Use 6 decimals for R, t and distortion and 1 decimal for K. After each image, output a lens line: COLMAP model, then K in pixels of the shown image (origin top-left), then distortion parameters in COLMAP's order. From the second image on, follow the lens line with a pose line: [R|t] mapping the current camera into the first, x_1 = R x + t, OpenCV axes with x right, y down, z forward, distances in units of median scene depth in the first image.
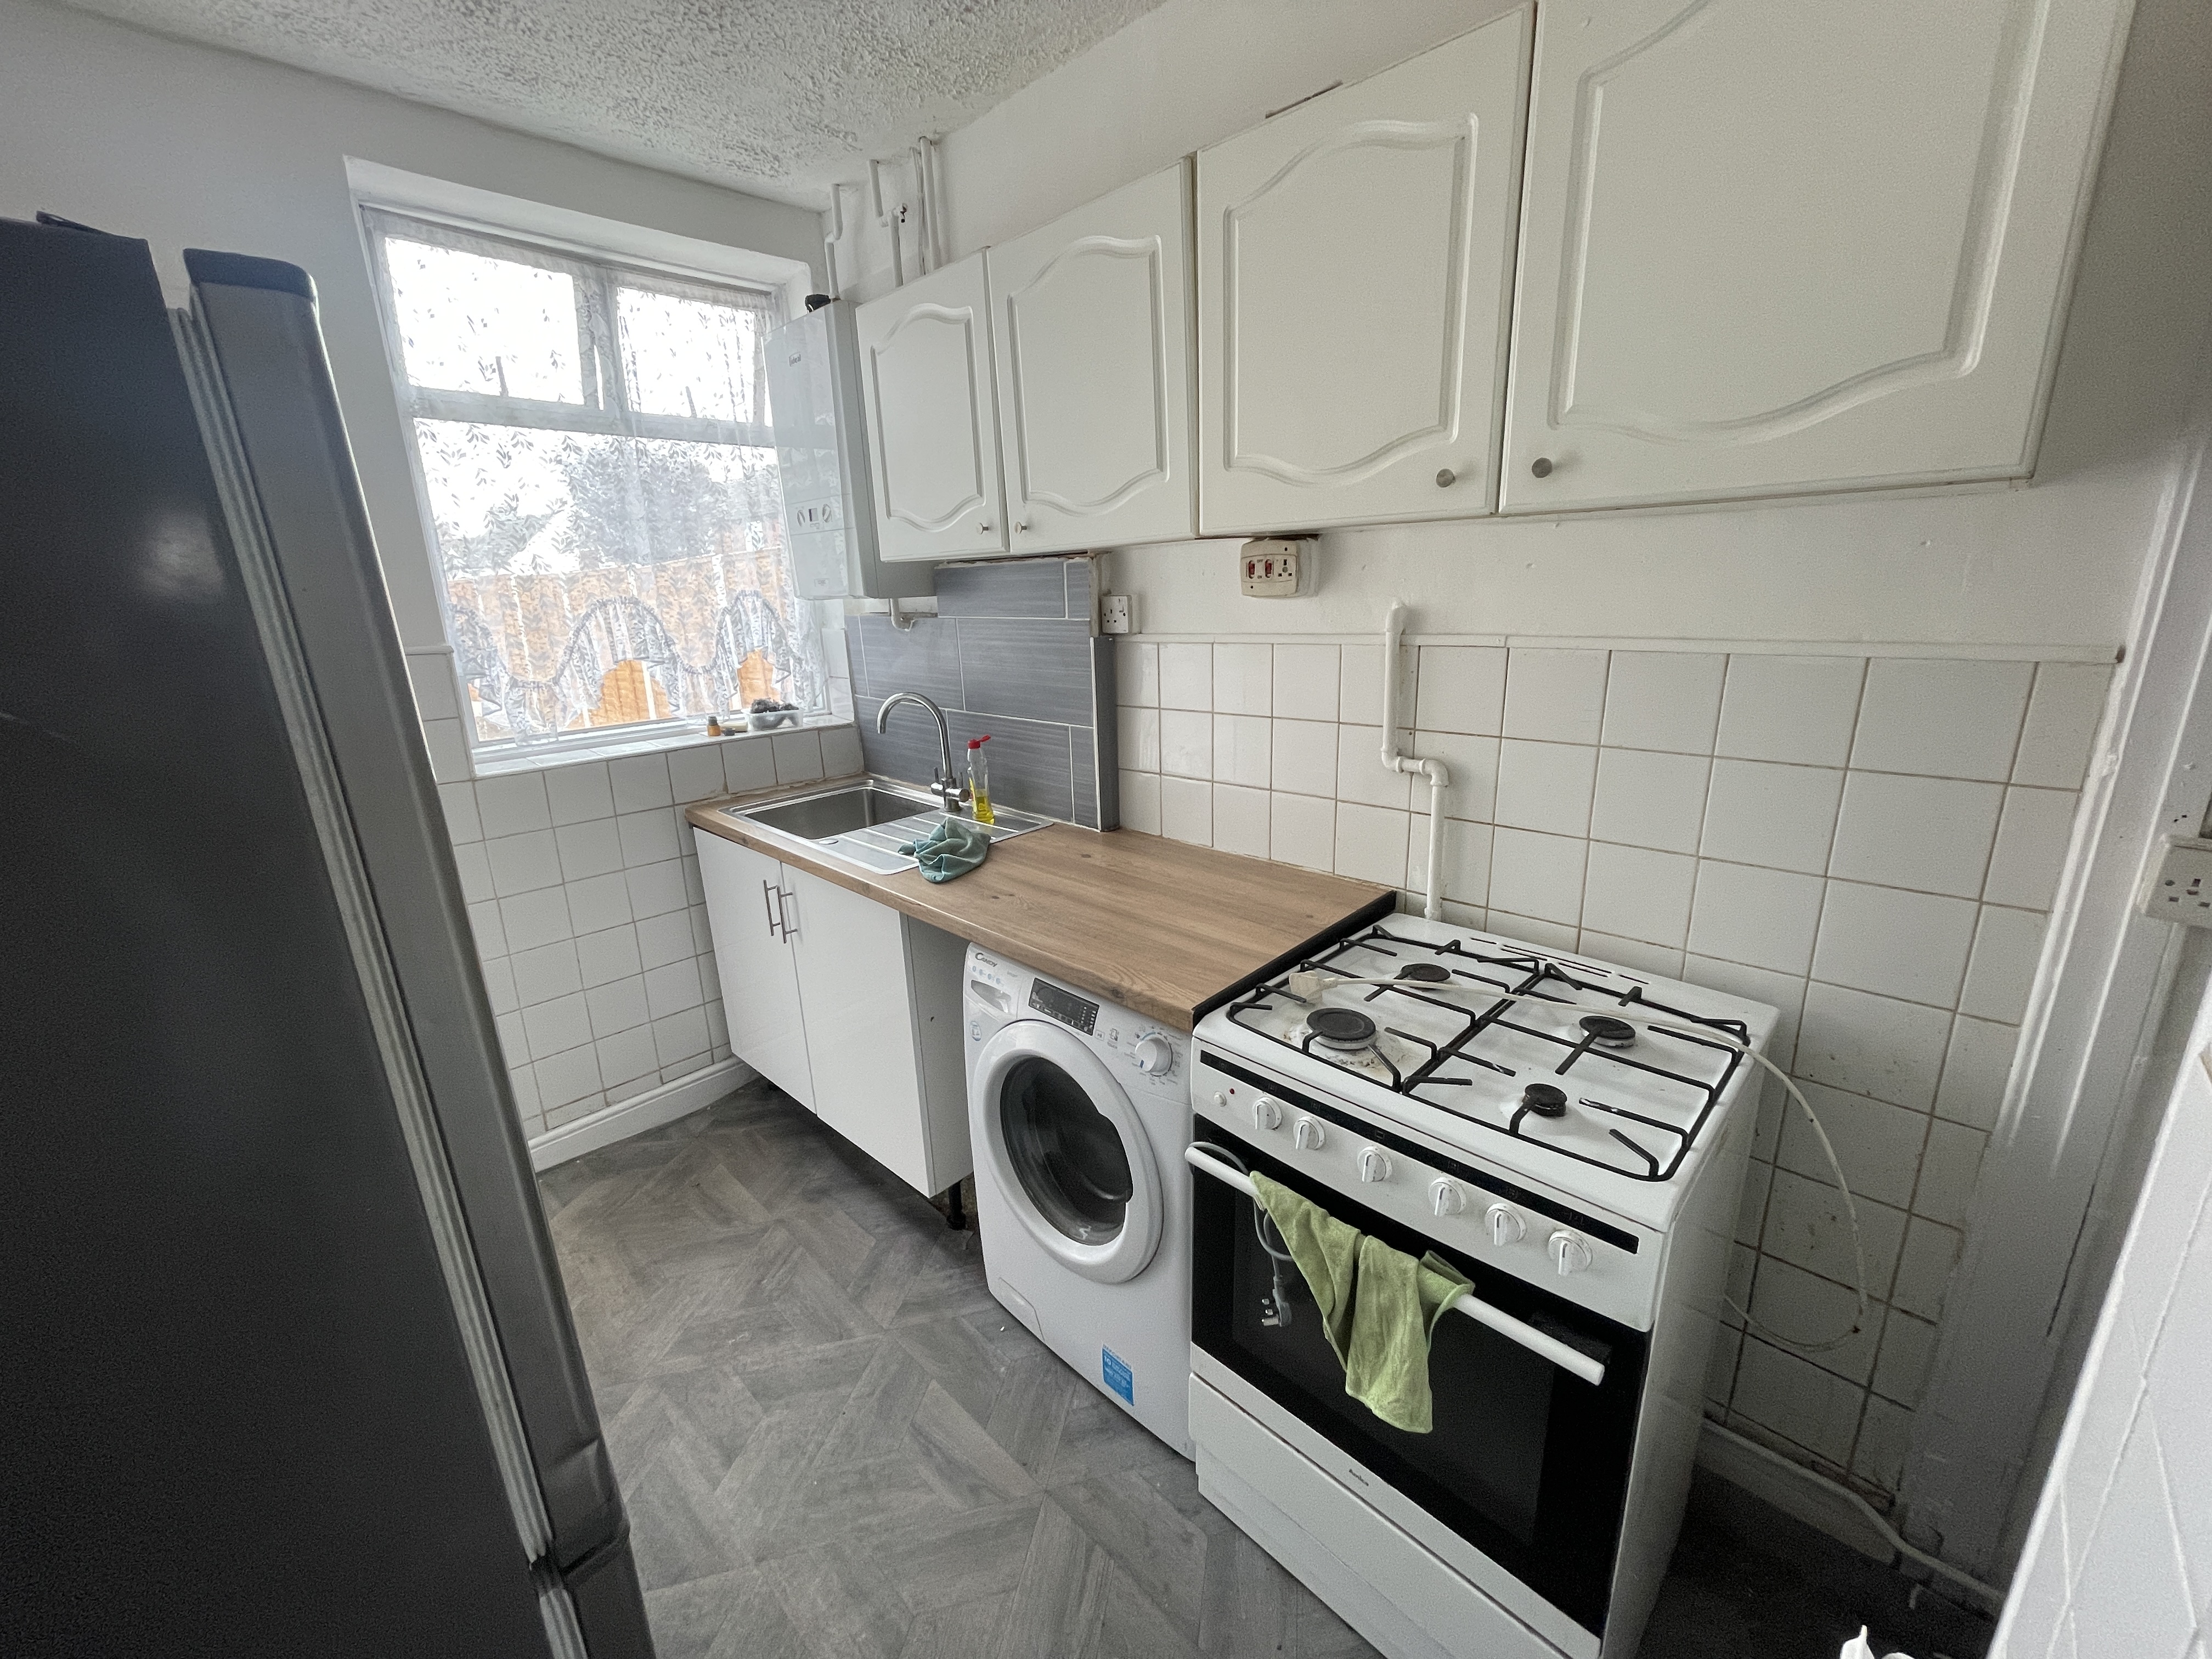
lens RADIAL K [[889.8, 0, 1095.0], [0, 889.8, 822.4], [0, 0, 1]] dist [-0.000441, -0.000169]
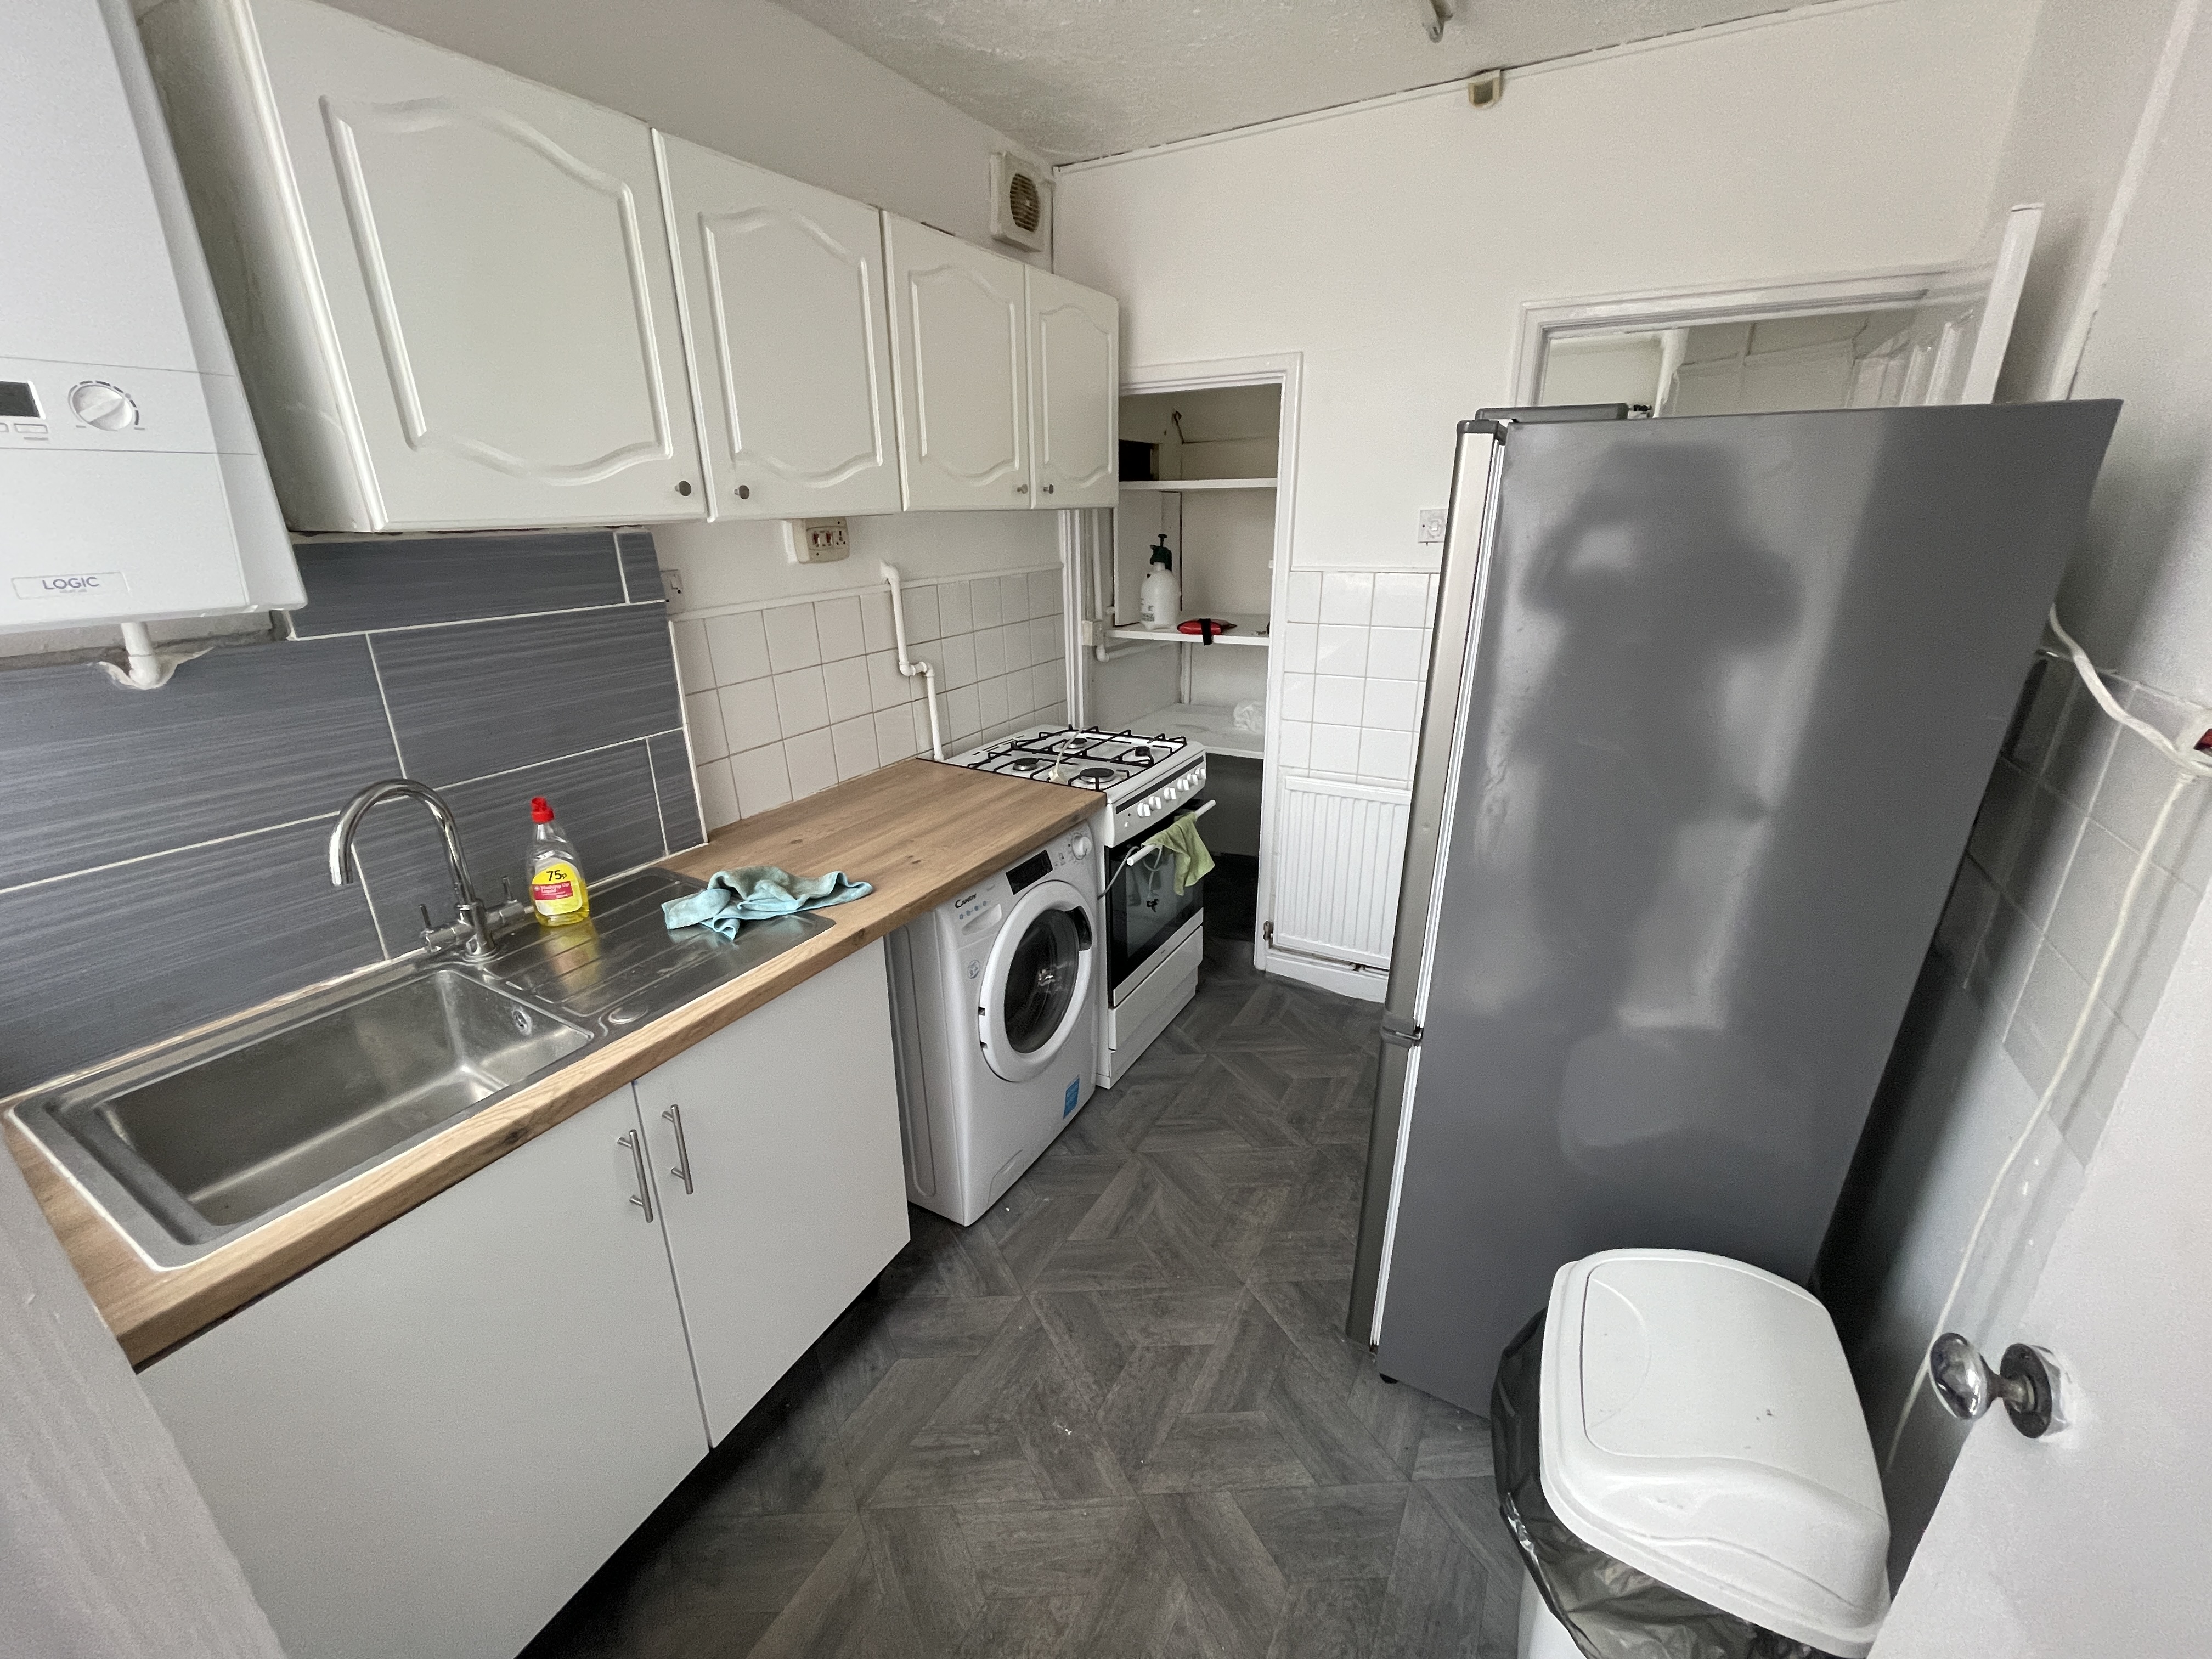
lens RADIAL K [[889.8, 0, 1093.6], [0, 889.8, 825.5], [0, 0, 1]] dist [-0.000441, -0.000169]
pose [[-0.257358, -0.298509, 0.919054, -1.108850], [0.271653, 0.890385, 0.365267, -0.276005], [-0.927347, 0.343668, -0.148057, 0.960876]]
